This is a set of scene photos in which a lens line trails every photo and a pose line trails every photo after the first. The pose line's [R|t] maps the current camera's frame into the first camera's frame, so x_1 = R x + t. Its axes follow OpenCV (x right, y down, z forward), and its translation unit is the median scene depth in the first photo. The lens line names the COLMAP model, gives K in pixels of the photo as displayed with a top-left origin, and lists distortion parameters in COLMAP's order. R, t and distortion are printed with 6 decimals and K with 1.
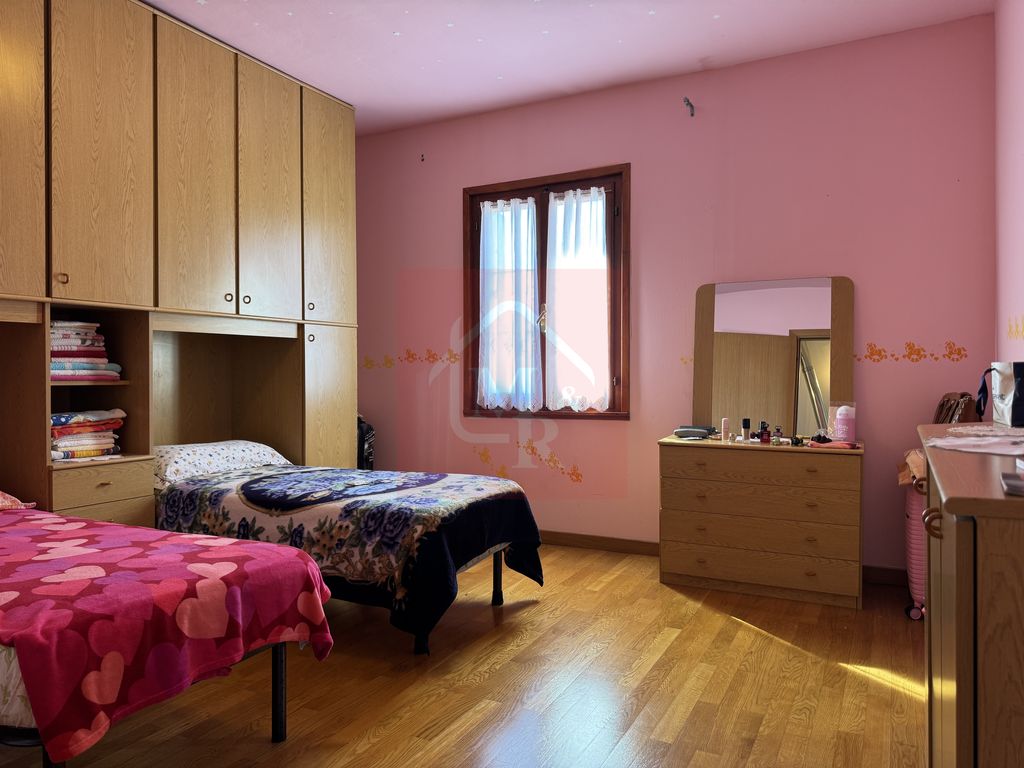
lens RADIAL K [[711.9, 0, 512.0], [0, 711.9, 384.0], [0, 0, 1]] dist [0.058775, -0.089837]
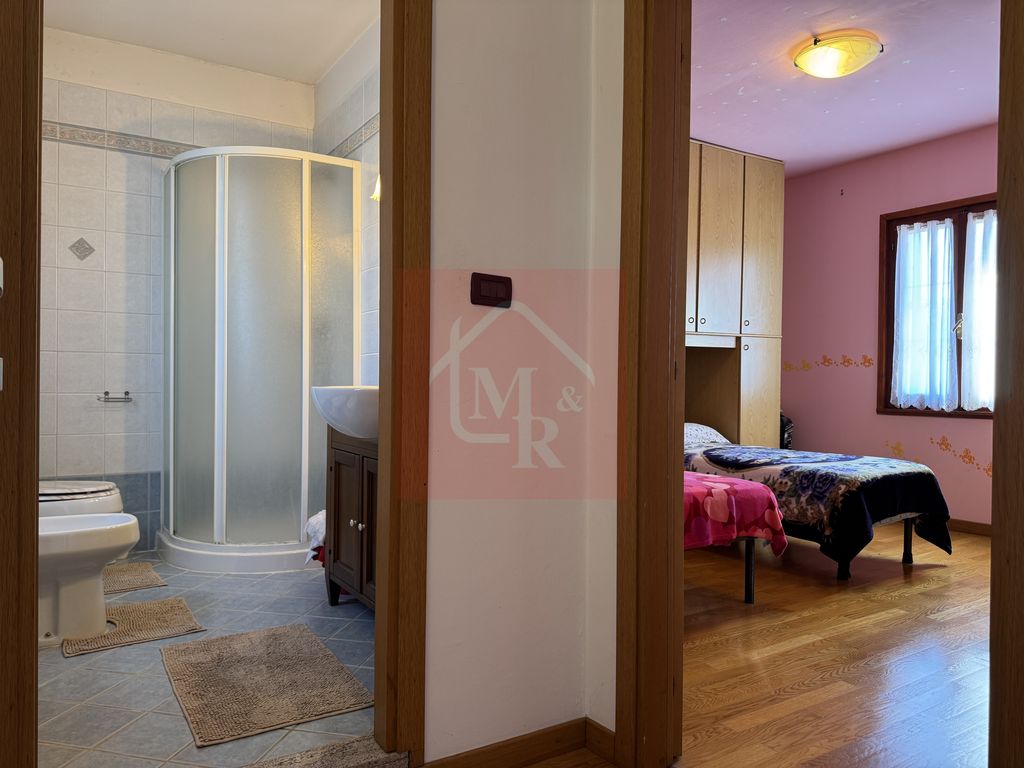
lens RADIAL K [[735.1, 0, 512.0], [0, 735.1, 384.0], [0, 0, 1]] dist [0.056083, -0.079253]
pose [[0.869158, 0.015123, -0.494303, 0.015783], [-0.019222, 0.999810, -0.003211, 0.018392], [0.494161, 0.012292, 0.869284, -0.478178]]
